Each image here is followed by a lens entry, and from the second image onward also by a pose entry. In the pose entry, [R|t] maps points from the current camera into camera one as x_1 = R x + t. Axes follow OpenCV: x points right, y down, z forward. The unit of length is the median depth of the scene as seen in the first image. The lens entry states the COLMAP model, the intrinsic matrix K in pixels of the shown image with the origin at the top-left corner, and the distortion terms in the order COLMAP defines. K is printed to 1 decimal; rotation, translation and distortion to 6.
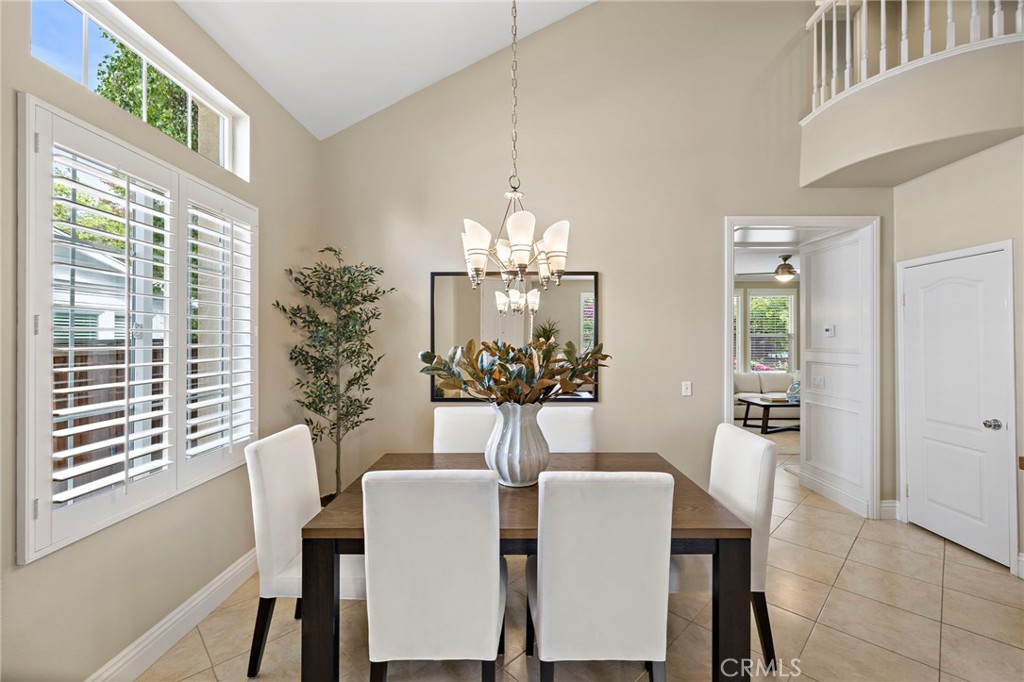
lens RADIAL K [[440.5, 0, 515.1], [0, 440.5, 339.5], [0, 0, 1]] dist [-0.001430, 0.001825]
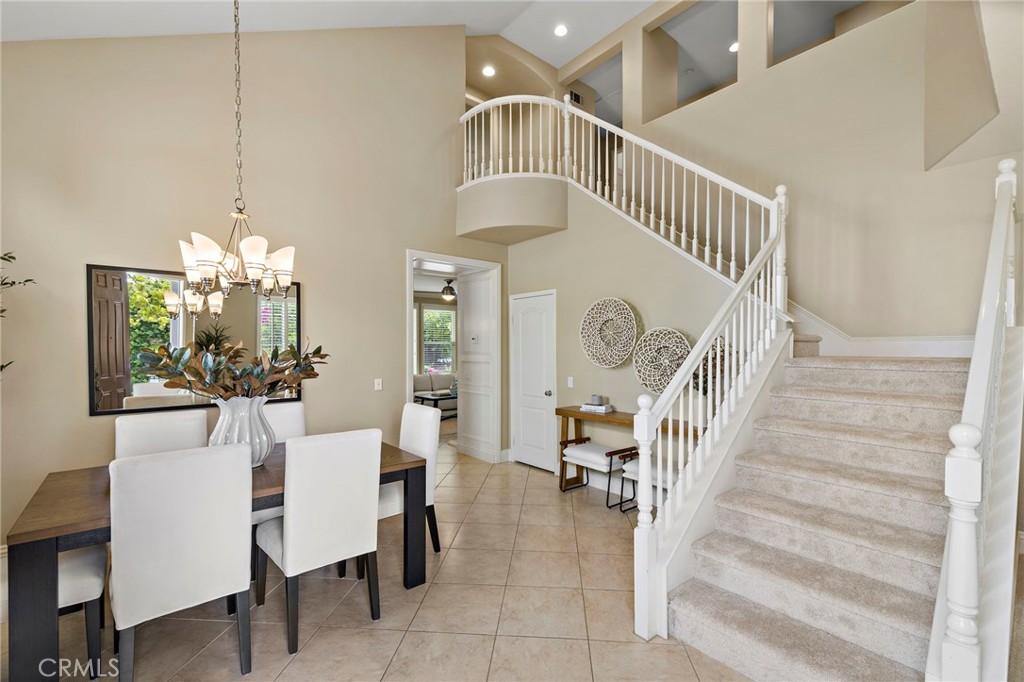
lens RADIAL K [[440.5, 0, 509.0], [0, 440.5, 353.4], [0, 0, 1]] dist [-0.001430, 0.001825]
pose [[0.776321, -0.007964, 0.630288, -0.106840], [-0.000759, 0.999908, 0.013569, 0.007582], [-0.630338, -0.011012, 0.776243, -0.193628]]
